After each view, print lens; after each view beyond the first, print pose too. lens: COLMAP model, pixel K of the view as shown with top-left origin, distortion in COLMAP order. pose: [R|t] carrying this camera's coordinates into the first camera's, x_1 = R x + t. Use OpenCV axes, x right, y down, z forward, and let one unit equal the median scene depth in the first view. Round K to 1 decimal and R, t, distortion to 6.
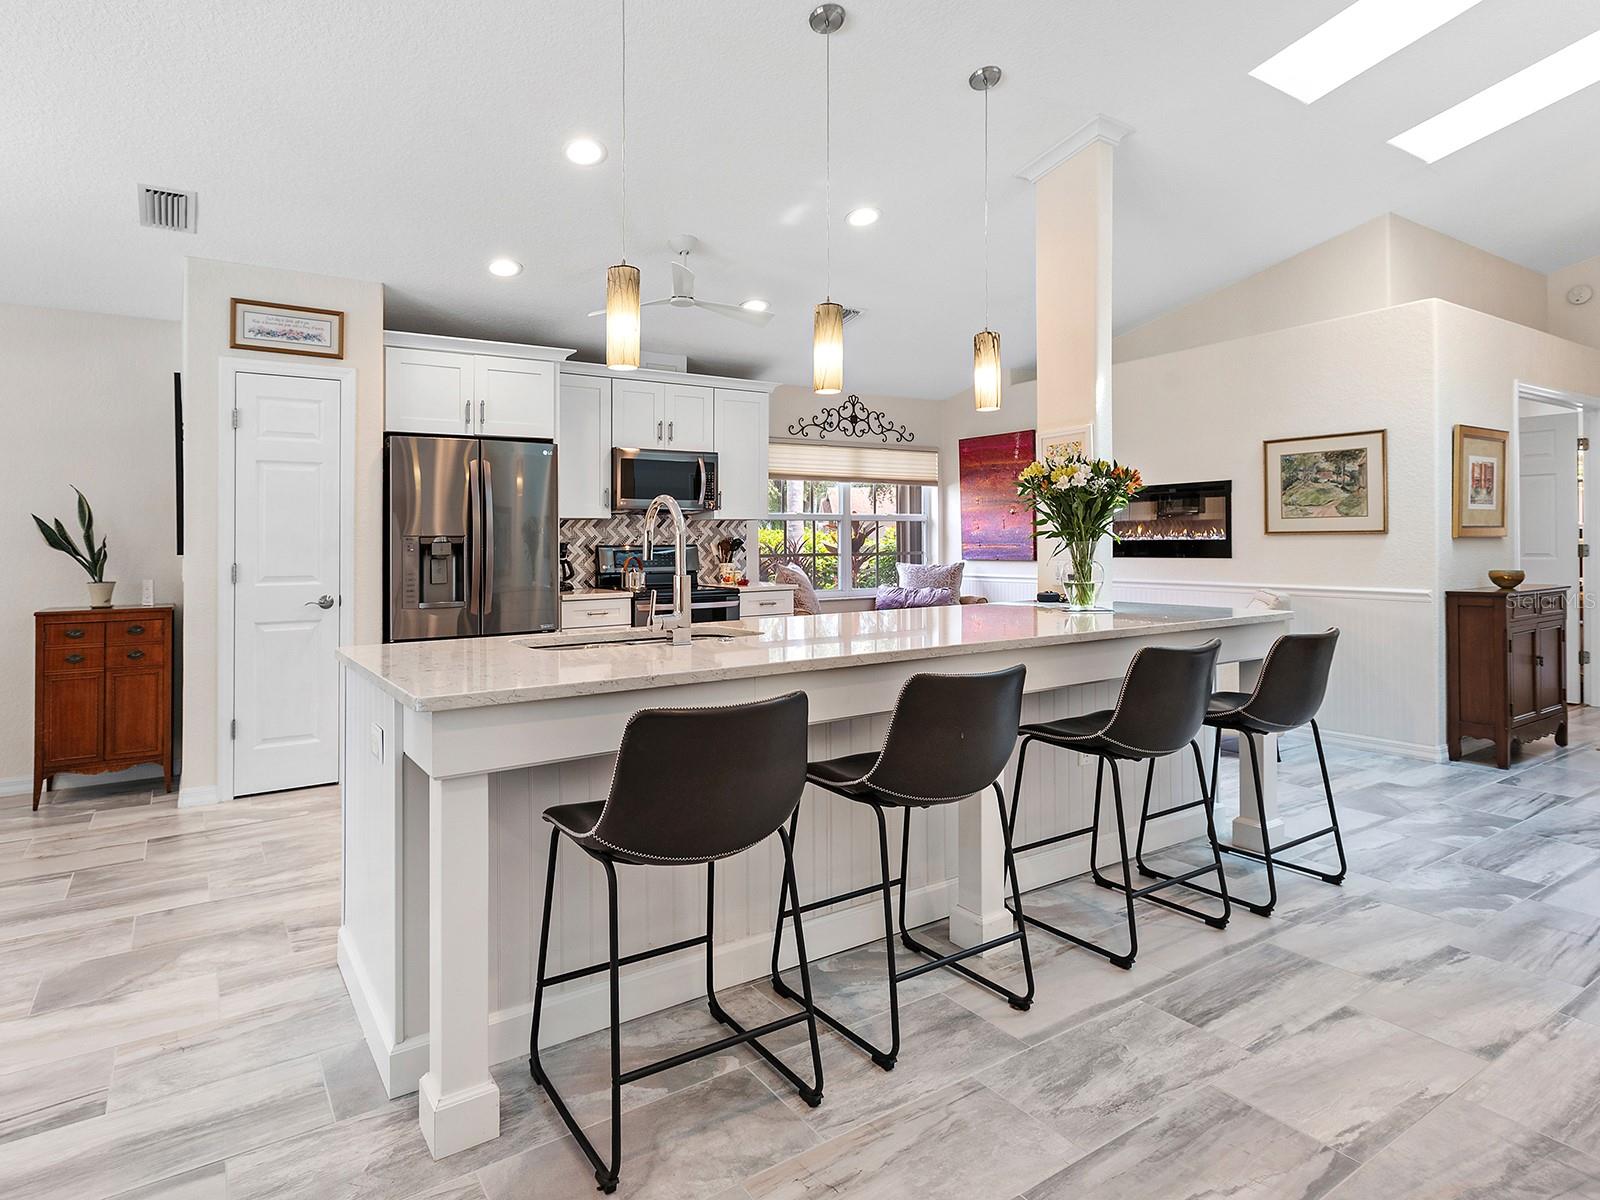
lens RADIAL K [[888.7, 0, 739.8], [0, 888.7, 541.6], [0, 0, 1]] dist [0.006789, 0.001242]
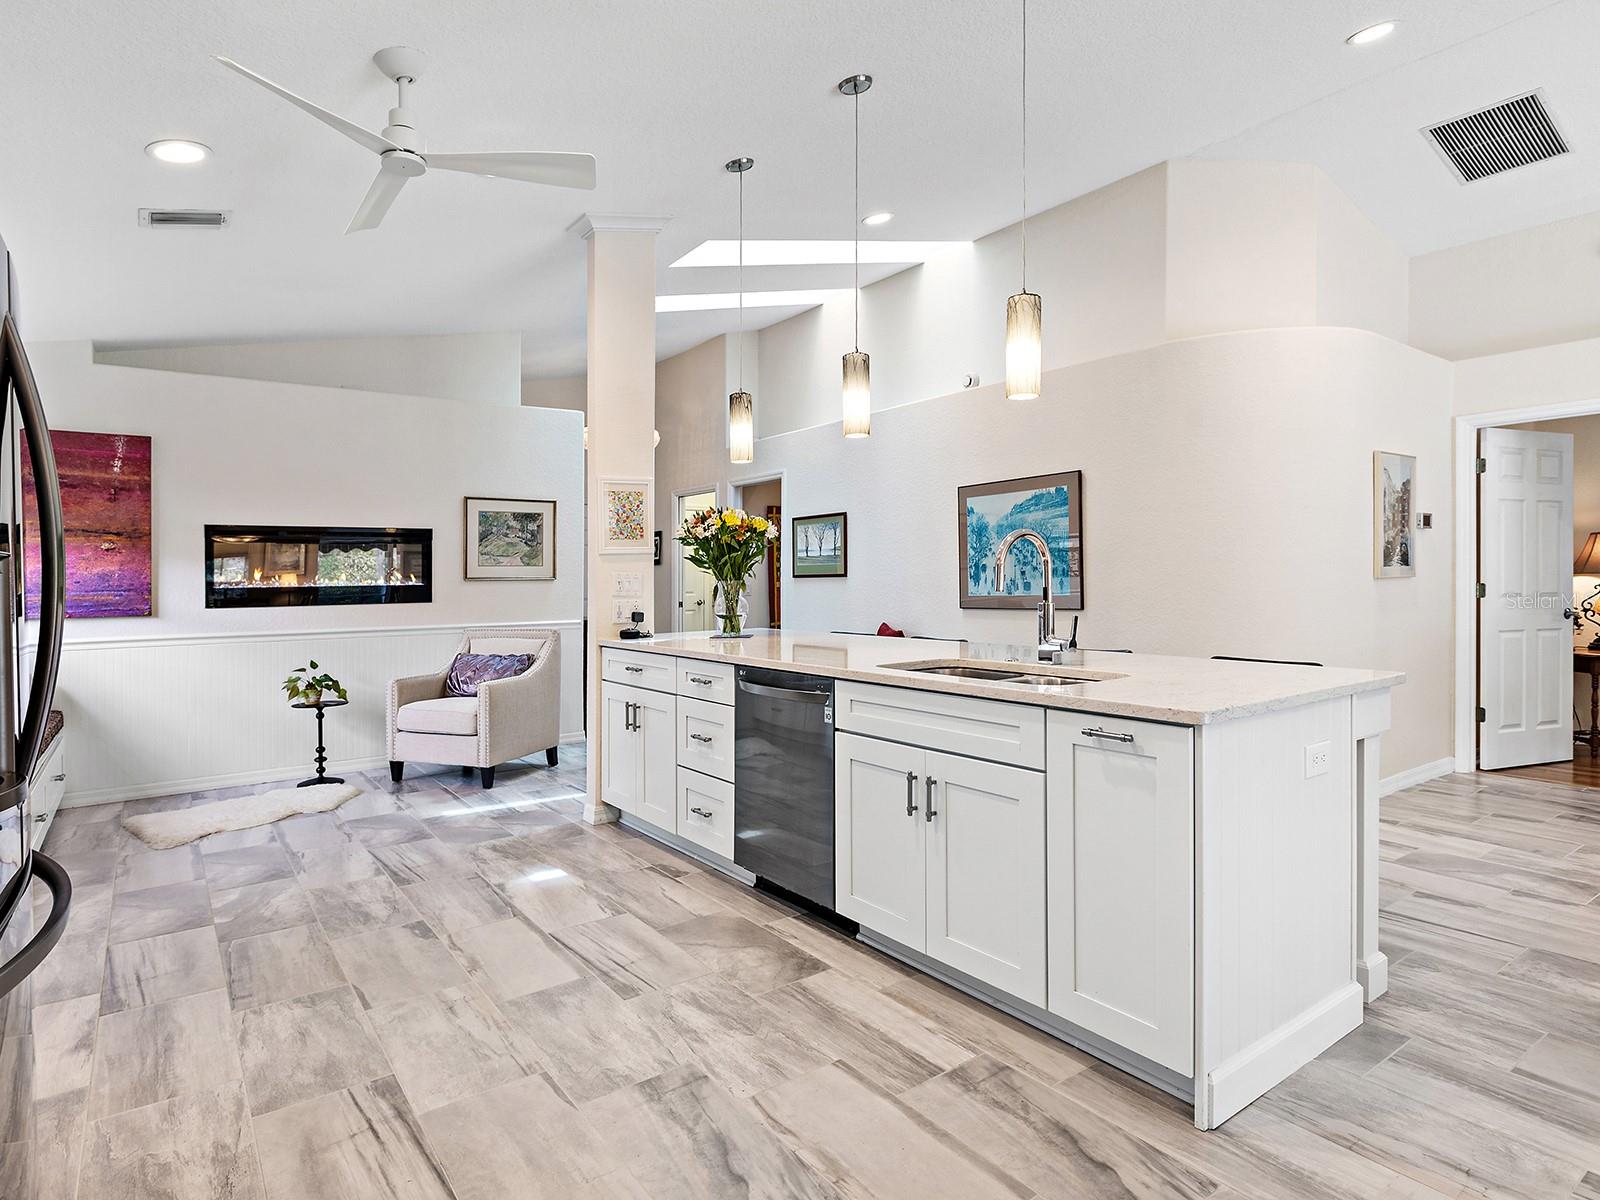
lens RADIAL K [[894.8, 0, 787.6], [0, 894.8, 589.2], [0, 0, 1]] dist [-0.007629, 0.001071]
pose [[-0.066905, -0.000394, 0.997759, -0.609195], [0.014564, 0.999893, 0.001371, 0.008605], [-0.997653, 0.014623, -0.066892, 0.728606]]
